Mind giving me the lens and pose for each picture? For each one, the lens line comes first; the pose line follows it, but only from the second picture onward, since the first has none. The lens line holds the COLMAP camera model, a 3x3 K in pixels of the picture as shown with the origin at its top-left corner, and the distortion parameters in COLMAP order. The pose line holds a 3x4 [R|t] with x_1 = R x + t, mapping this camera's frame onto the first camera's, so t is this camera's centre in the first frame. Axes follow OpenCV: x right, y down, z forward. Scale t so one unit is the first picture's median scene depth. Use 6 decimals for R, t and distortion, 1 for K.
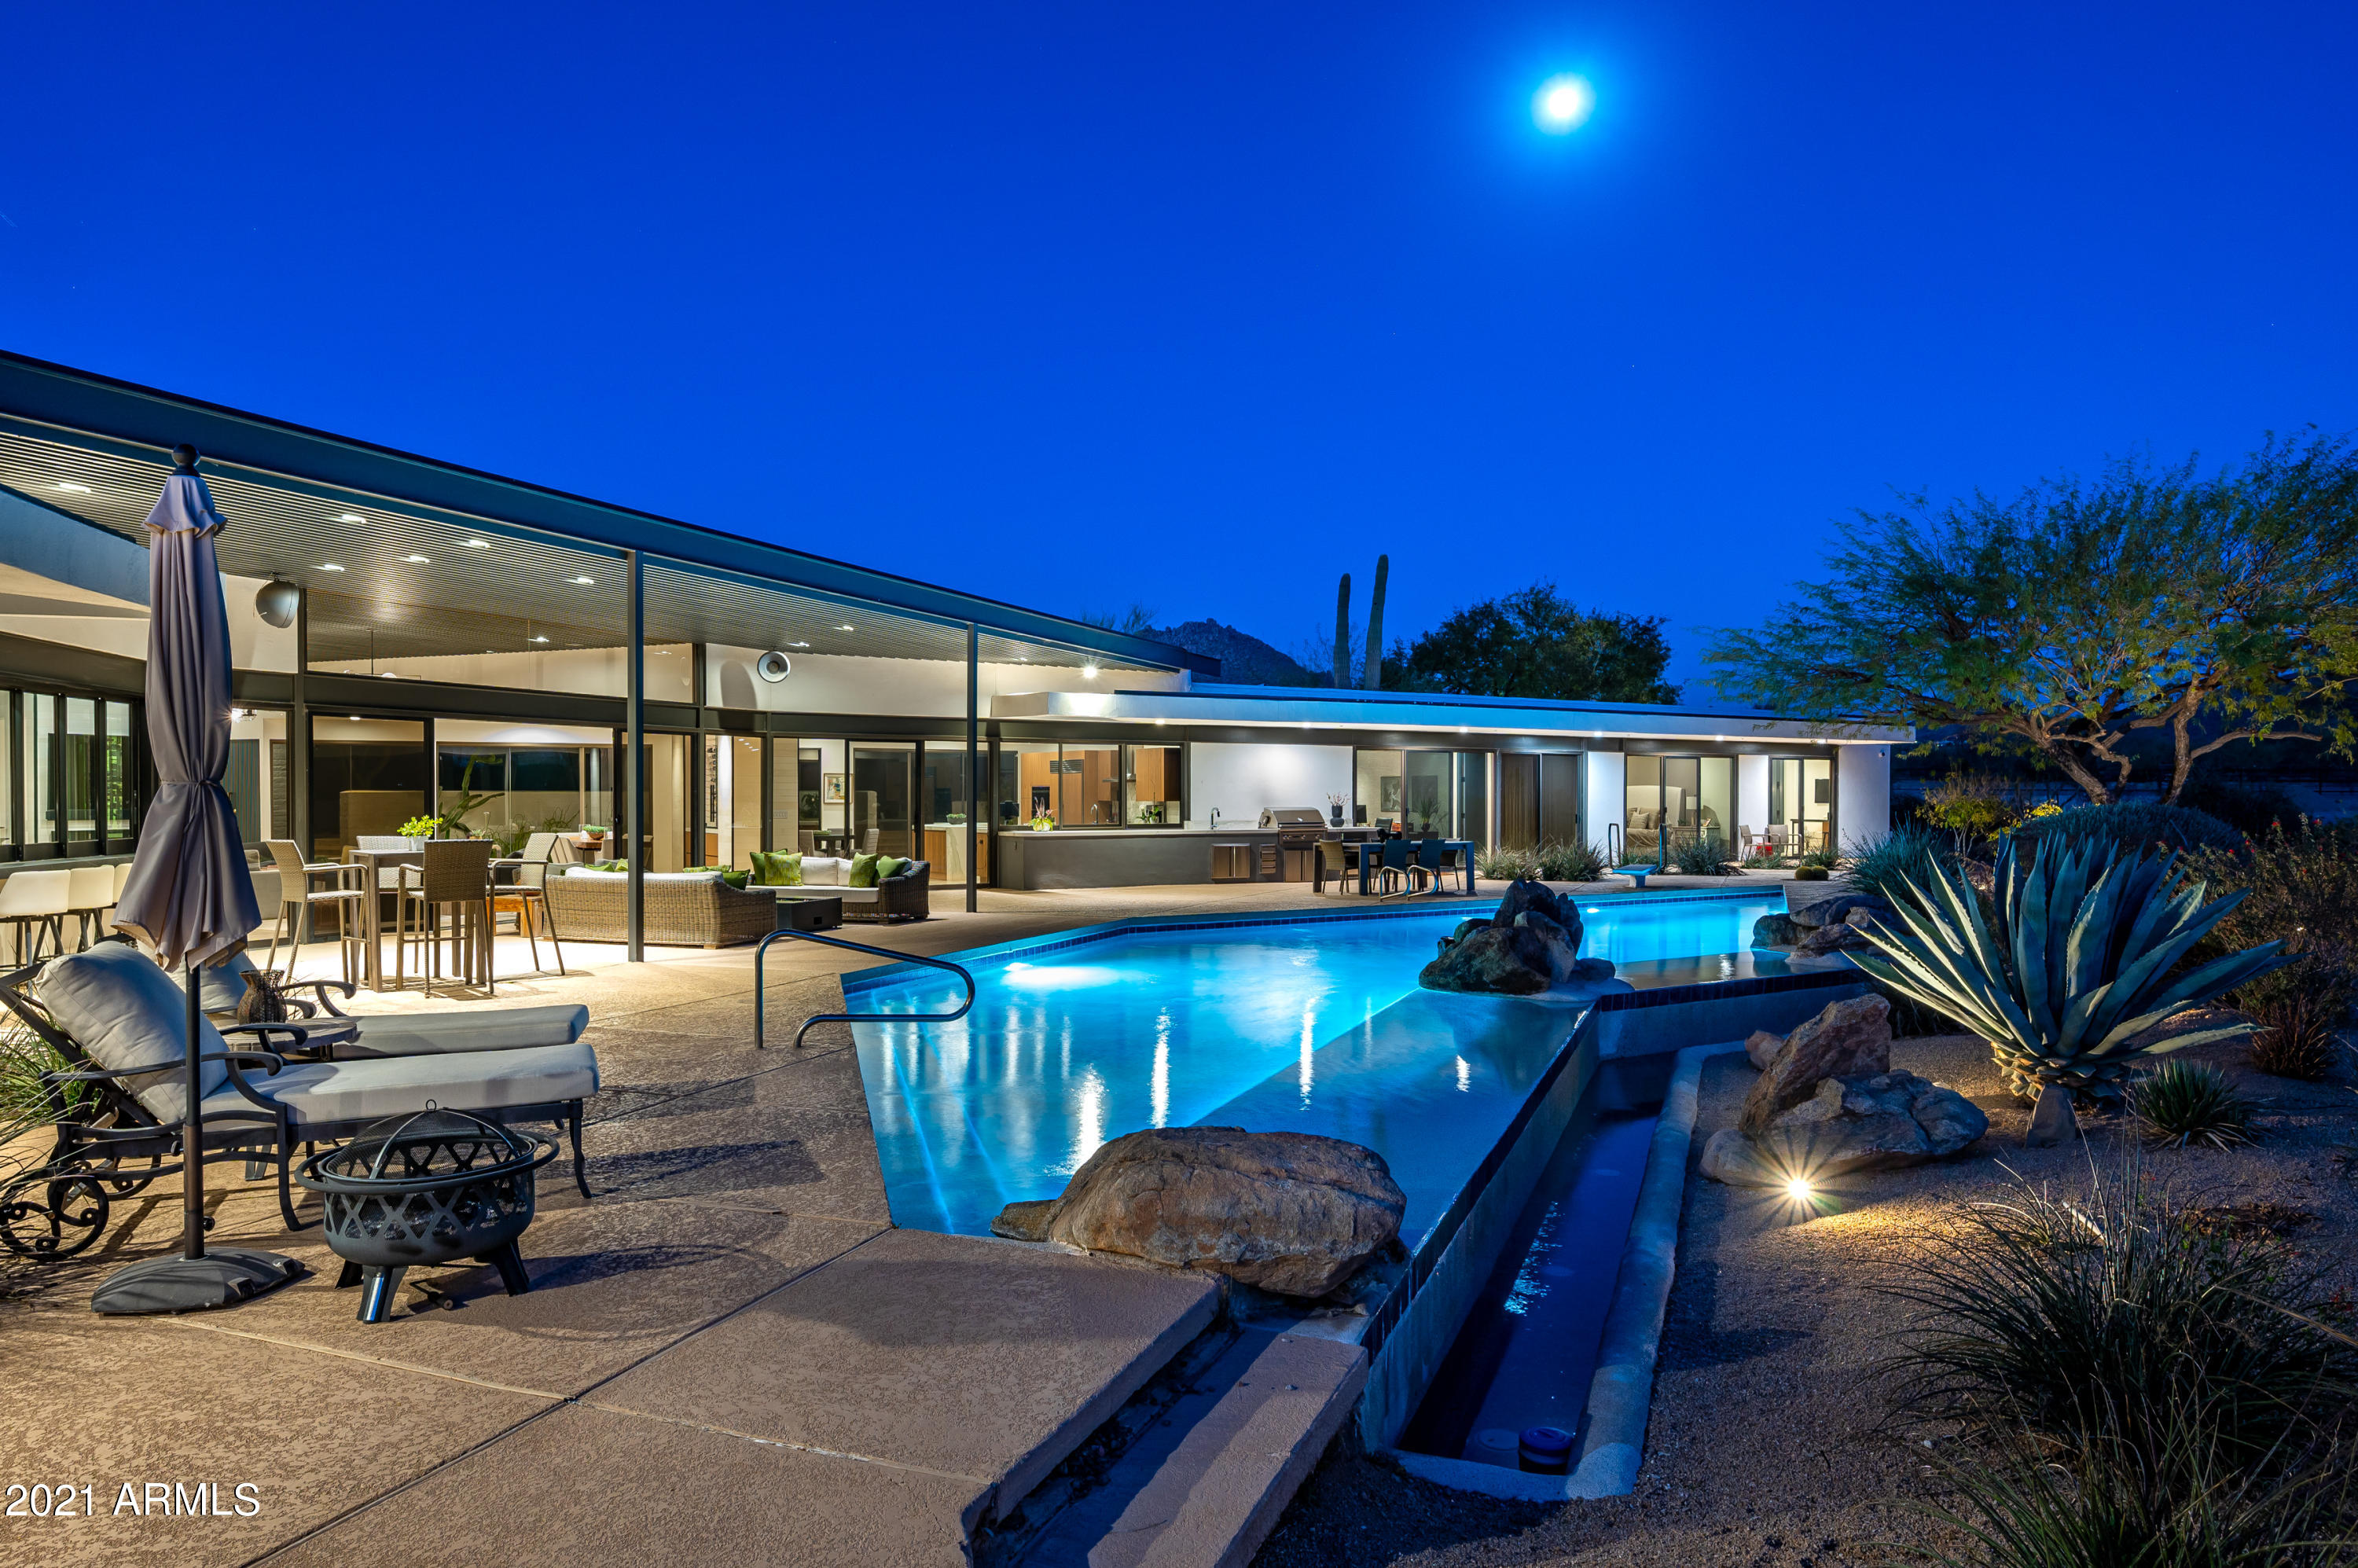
lens RADIAL K [[1420.1, 0, 1150.8], [0, 1420.1, 825.8], [0, 0, 1]] dist [-0.008845, -0.000541]
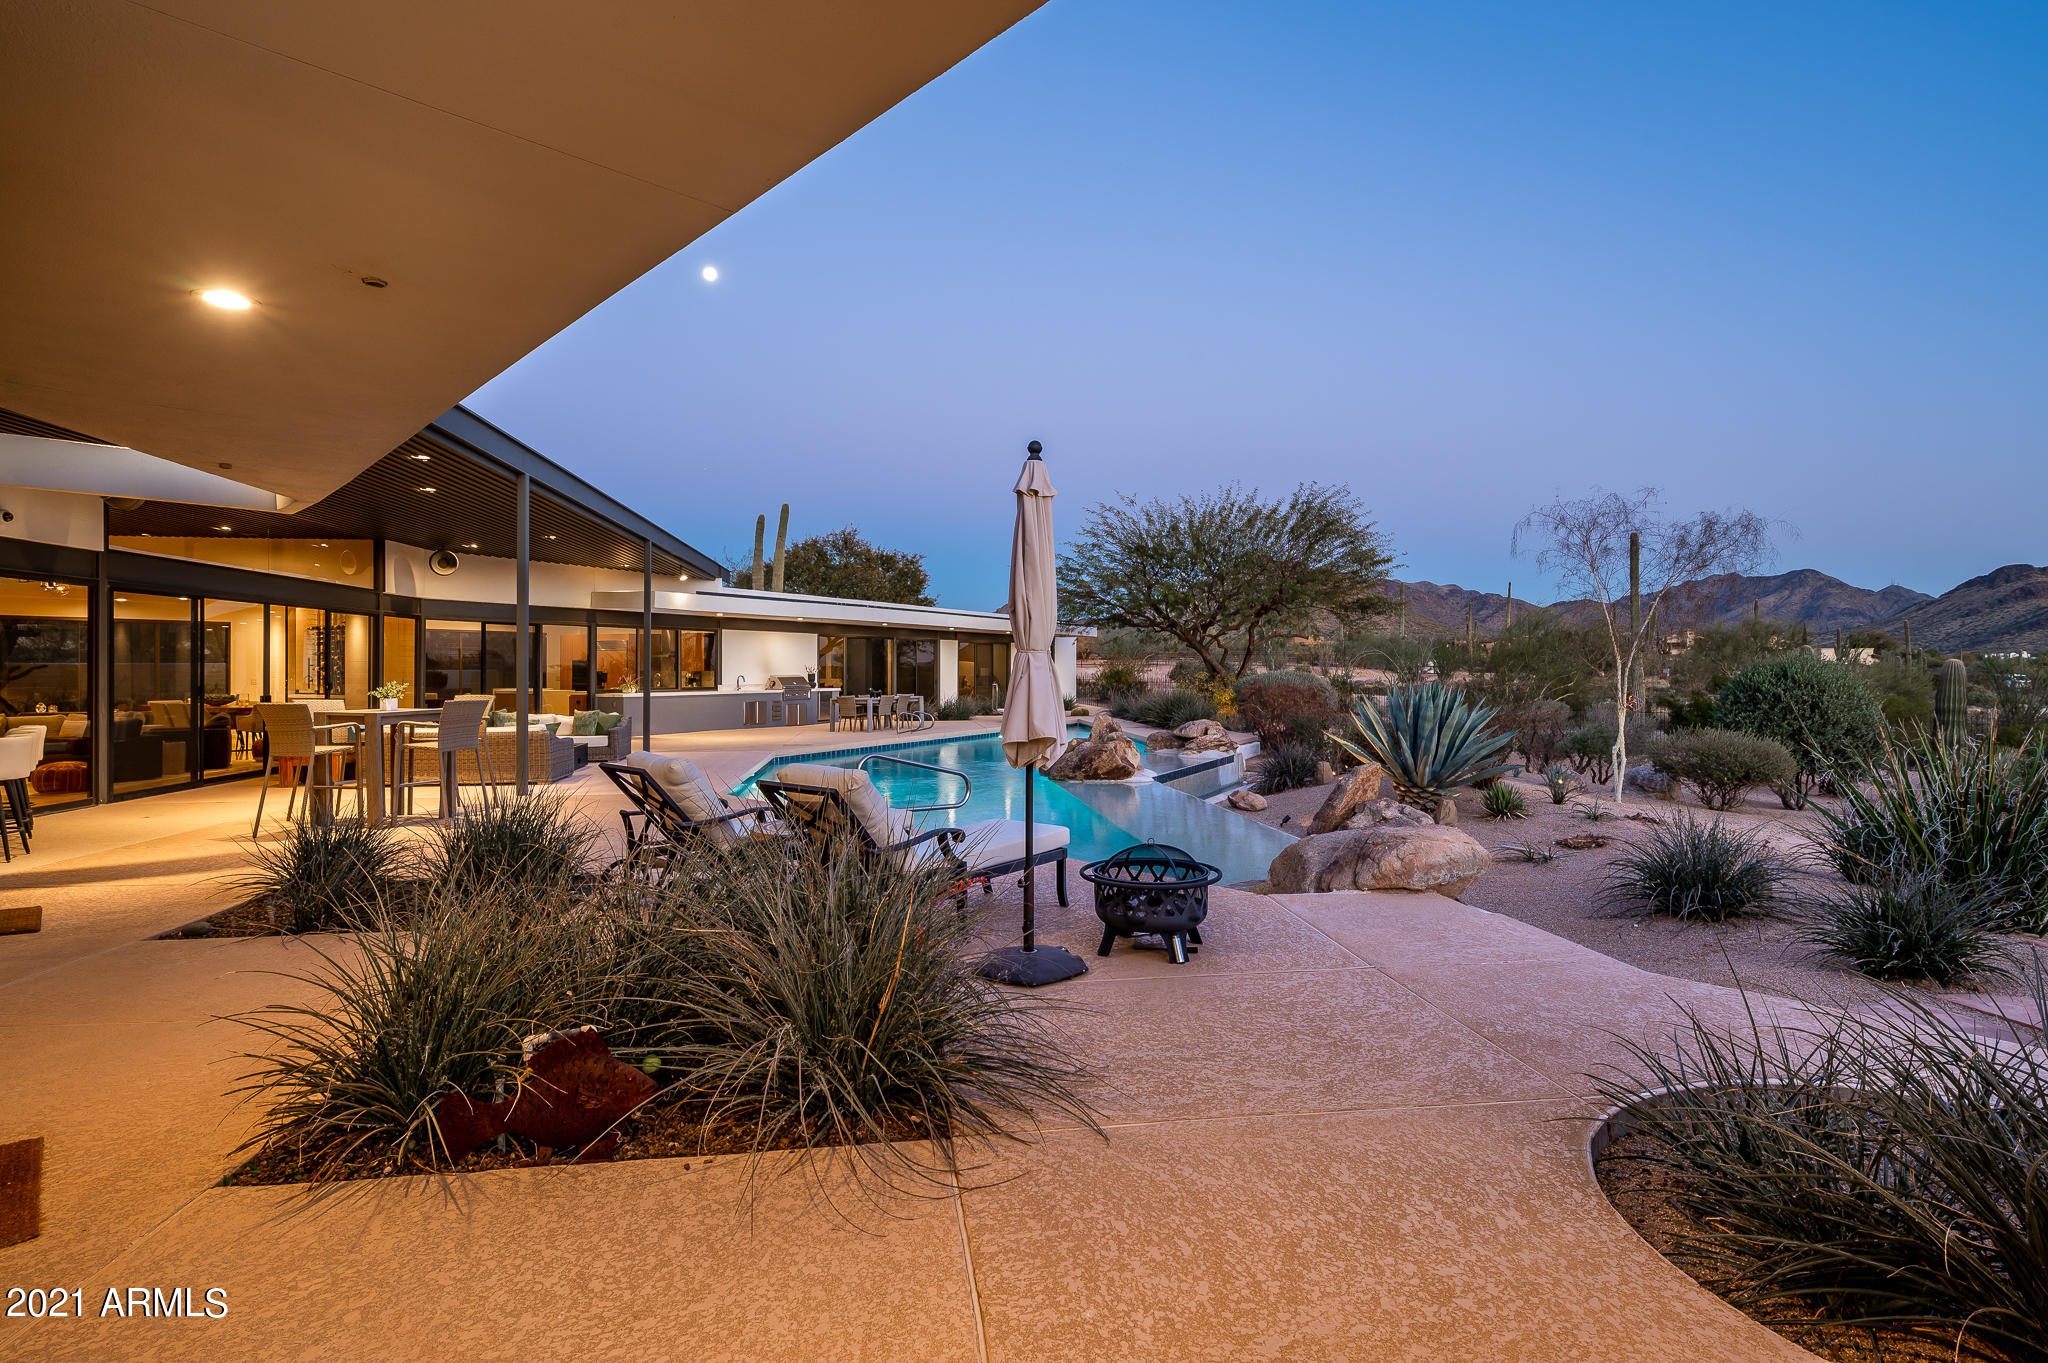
lens RADIAL K [[975.1, 0, 1016.5], [0, 975.1, 675.2], [0, 0, 1]] dist [0.003876, 0.000724]
pose [[0.871460, -0.004182, 0.490448, -0.225095], [0.011234, 0.999871, -0.011437, 0.001480], [-0.490338, 0.015477, 0.871395, 0.008177]]
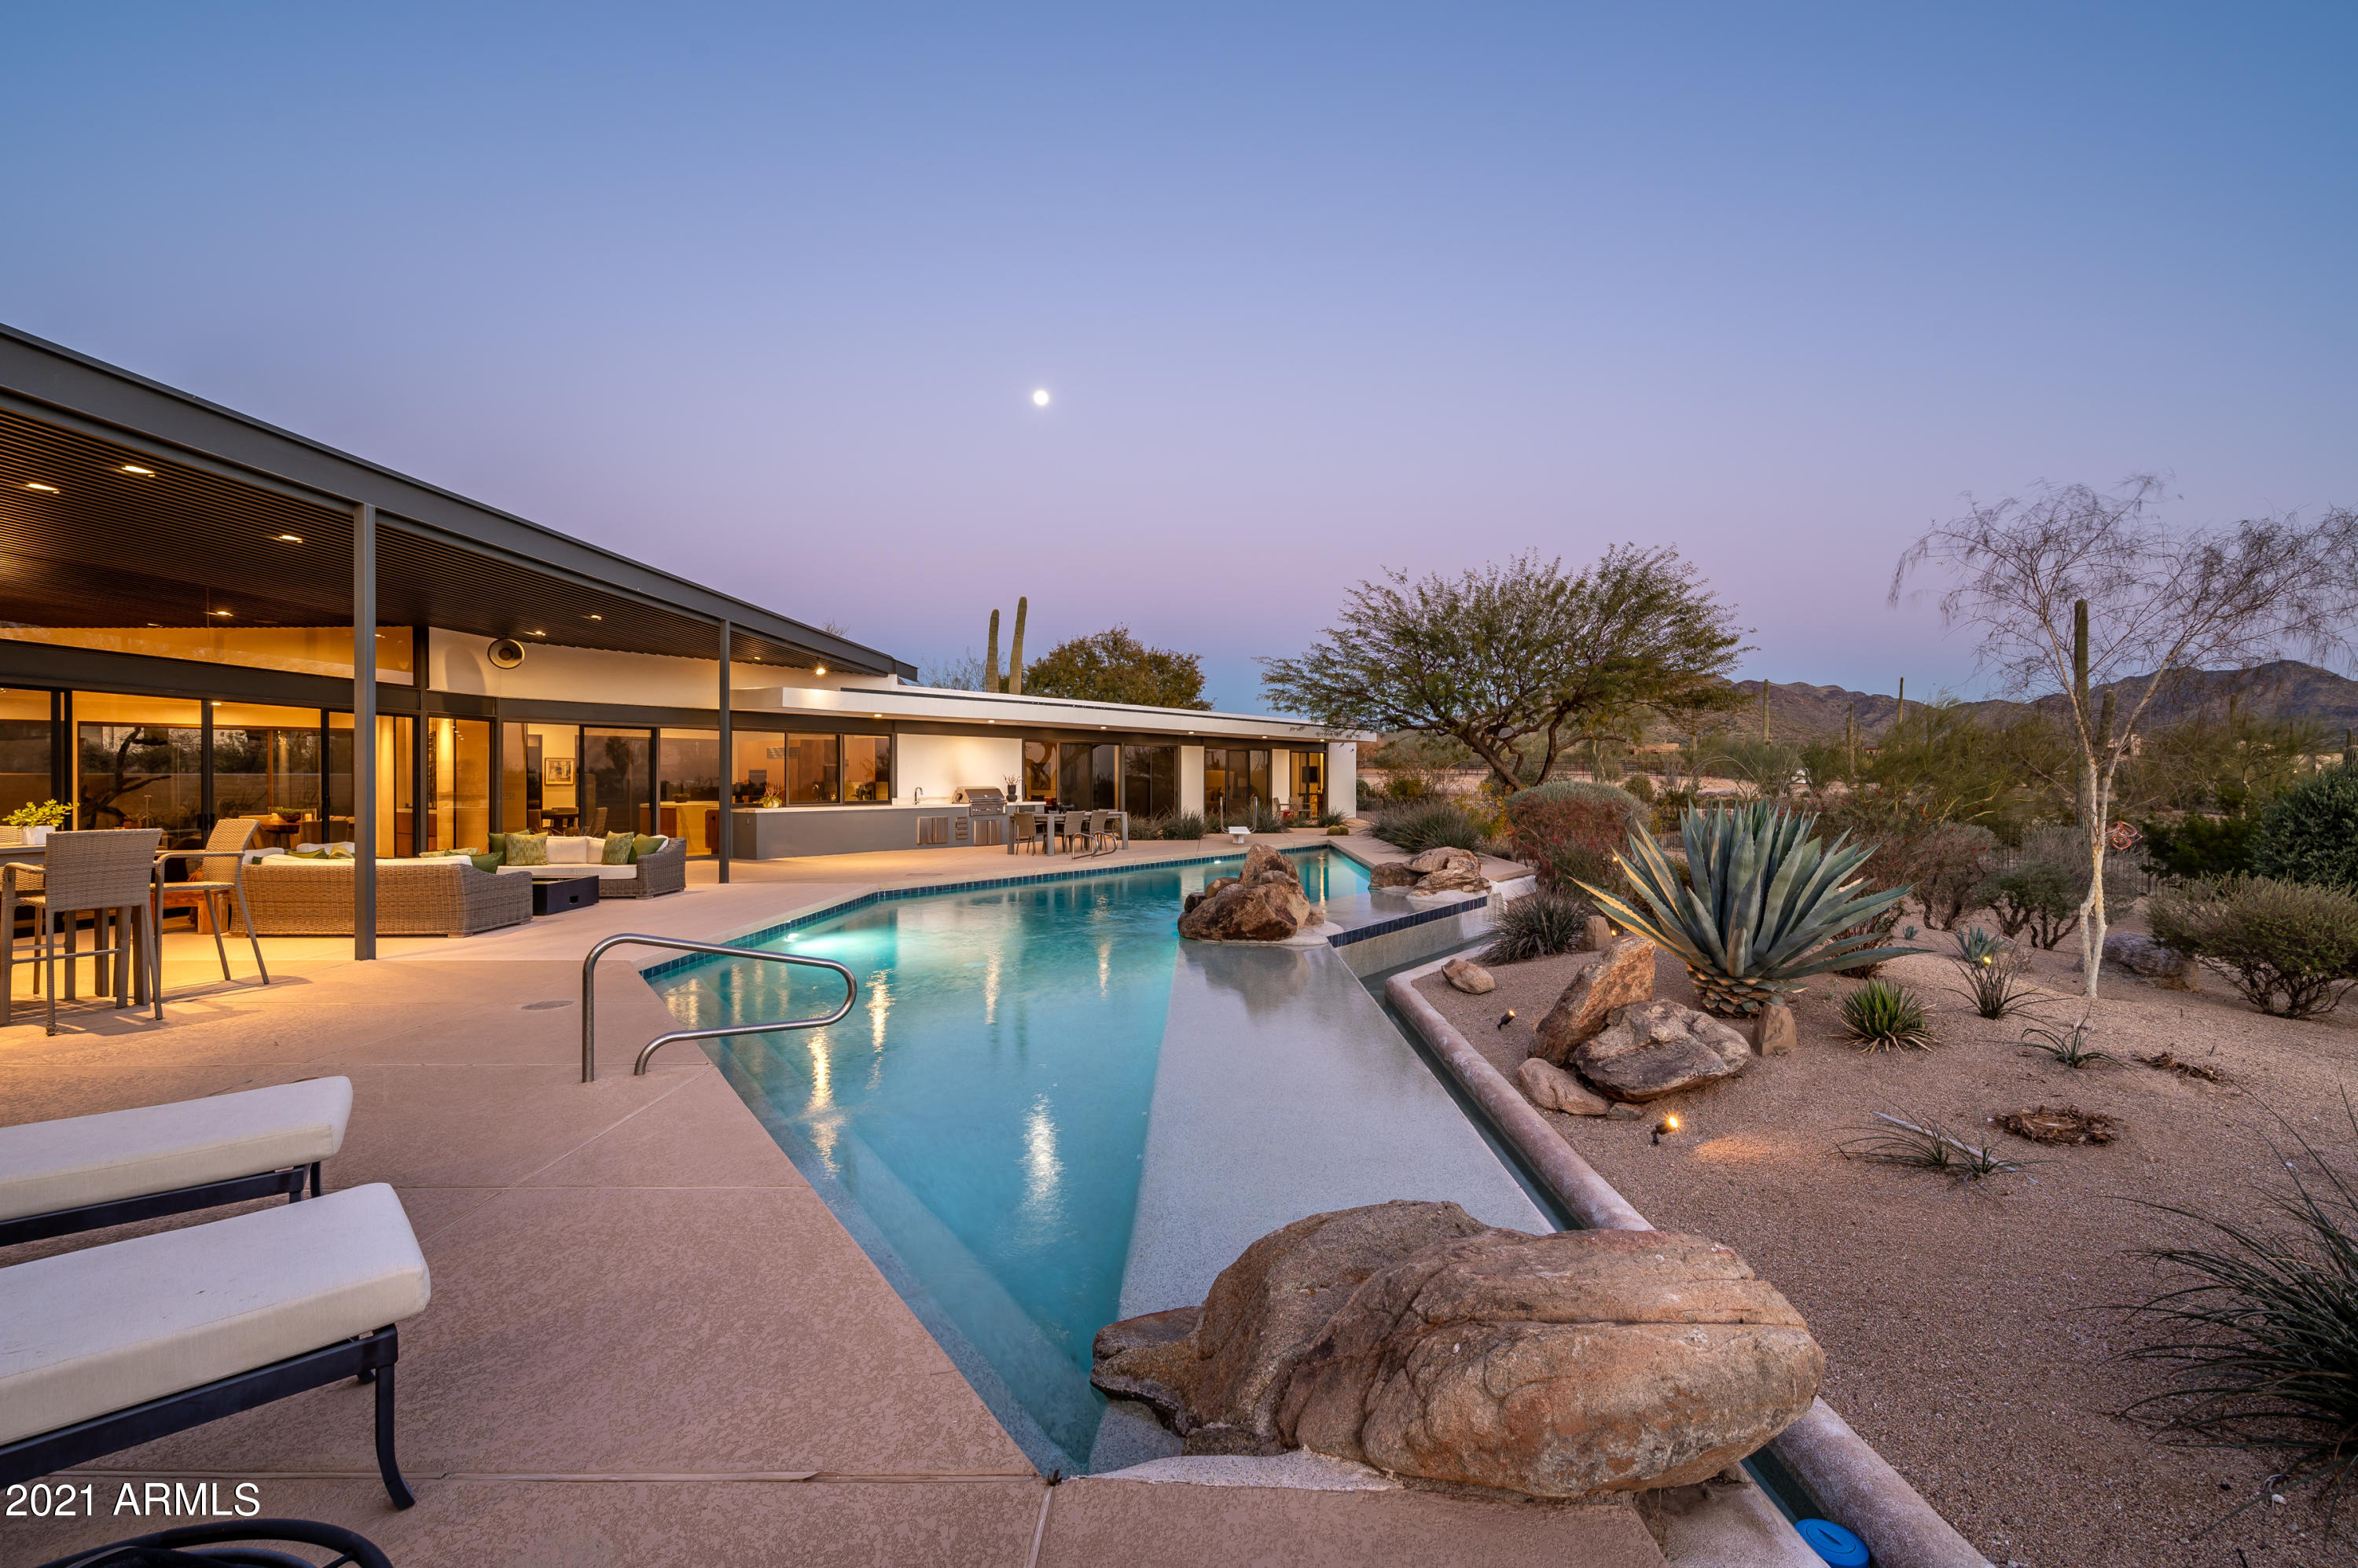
lens RADIAL K [[1007.5, 0, 1179.3], [0, 1007.5, 784.5], [0, 0, 1]] dist [0.002531, 0.000150]
pose [[0.936191, -0.003679, 0.351471, -0.057291], [0.009248, 0.999857, -0.014166, -0.000789], [-0.351369, 0.016513, 0.936091, 0.119127]]
